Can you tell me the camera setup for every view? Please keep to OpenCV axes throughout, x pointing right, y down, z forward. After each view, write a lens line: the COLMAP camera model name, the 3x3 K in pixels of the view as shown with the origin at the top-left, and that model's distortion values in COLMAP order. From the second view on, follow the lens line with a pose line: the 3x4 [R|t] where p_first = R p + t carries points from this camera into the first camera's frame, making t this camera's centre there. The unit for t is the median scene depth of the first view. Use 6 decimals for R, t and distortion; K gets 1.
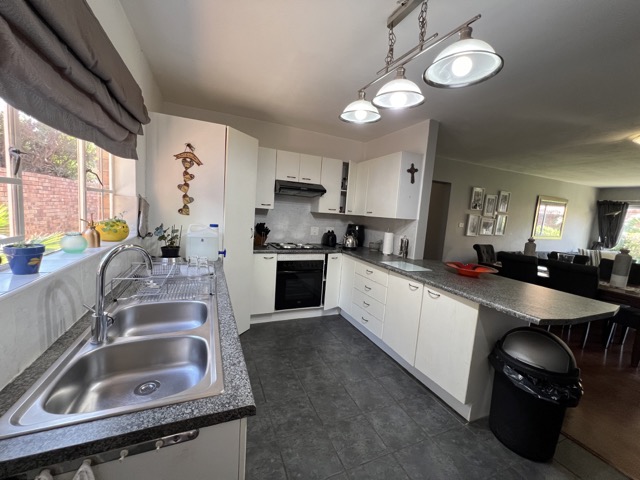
lens RADIAL K [[258.1, 0, 319.9], [0, 258.1, 238.8], [0, 0, 1]] dist [0.000861, -0.000677]
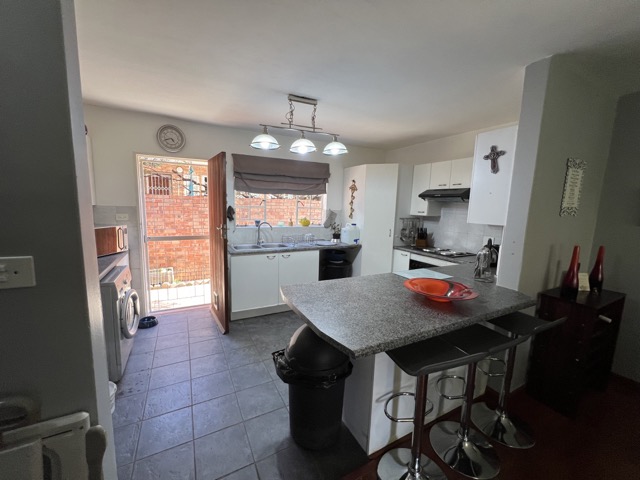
lens RADIAL K [[258.1, 0, 317.1], [0, 258.1, 238.5], [0, 0, 1]] dist [0.000861, -0.000677]
pose [[0.082044, 0.061921, -0.994703, 1.536213], [-0.135519, 0.989491, 0.050419, -0.013295], [0.987372, 0.130664, 0.089574, 0.725739]]
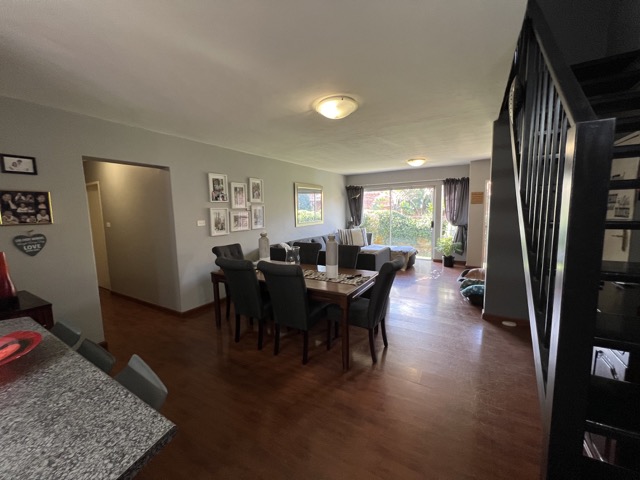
lens RADIAL K [[258.1, 0, 316.0], [0, 258.1, 239.2], [0, 0, 1]] dist [0.000861, -0.000677]
pose [[0.809296, -0.153142, 0.567086, 0.296623], [0.145229, 0.987611, 0.059448, -0.002050], [-0.569164, 0.034247, 0.821510, 0.142063]]
